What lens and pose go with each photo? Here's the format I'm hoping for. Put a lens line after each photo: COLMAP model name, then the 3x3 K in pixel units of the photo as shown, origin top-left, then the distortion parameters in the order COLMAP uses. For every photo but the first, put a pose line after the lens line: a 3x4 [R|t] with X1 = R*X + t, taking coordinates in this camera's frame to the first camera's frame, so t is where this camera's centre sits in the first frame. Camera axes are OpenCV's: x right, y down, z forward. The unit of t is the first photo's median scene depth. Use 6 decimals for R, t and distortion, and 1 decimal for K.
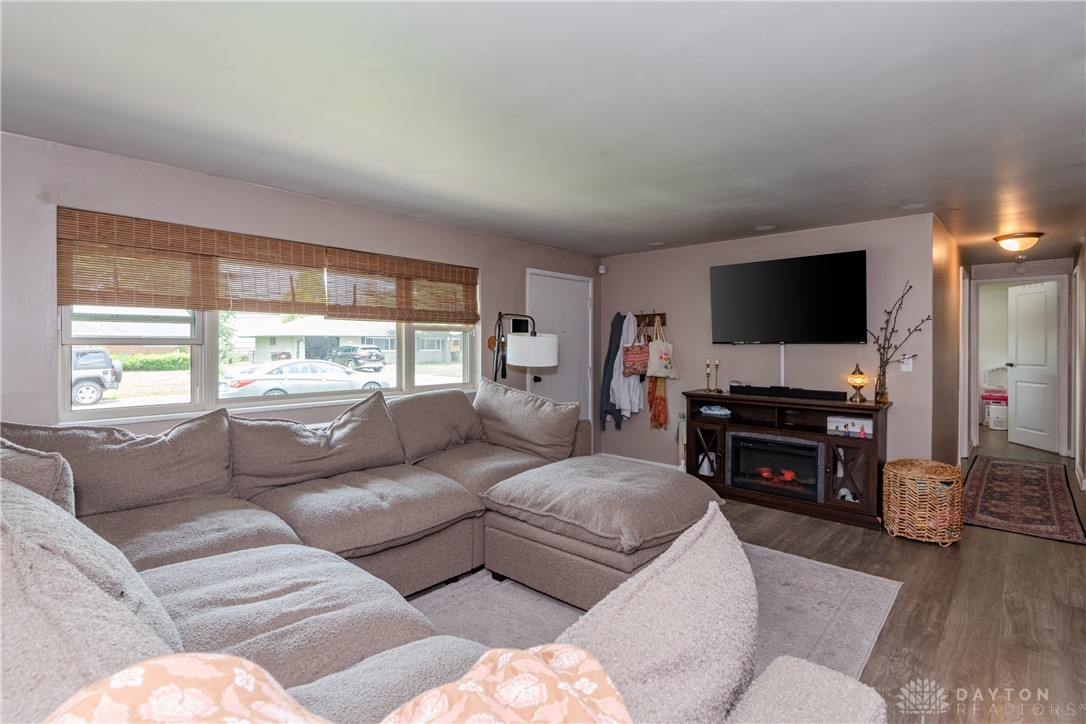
lens RADIAL K [[527.2, 0, 544.5], [0, 527.2, 345.3], [0, 0, 1]] dist [0.038084, -0.022813]
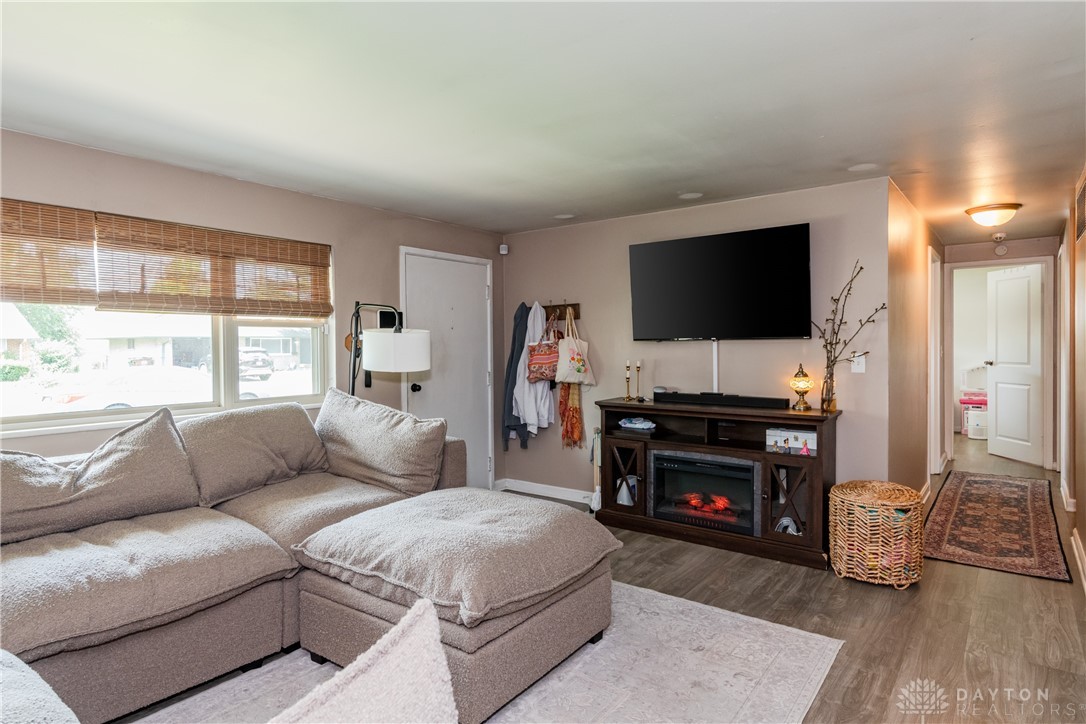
lens RADIAL K [[618.4, 0, 525.2], [0, 618.4, 351.0], [0, 0, 1]] dist [0.055970, -0.036335]
pose [[0.997605, -0.009490, 0.068511, 0.106062], [0.008938, 0.999925, 0.008367, 0.003687], [-0.068585, -0.007734, 0.997615, 0.083366]]
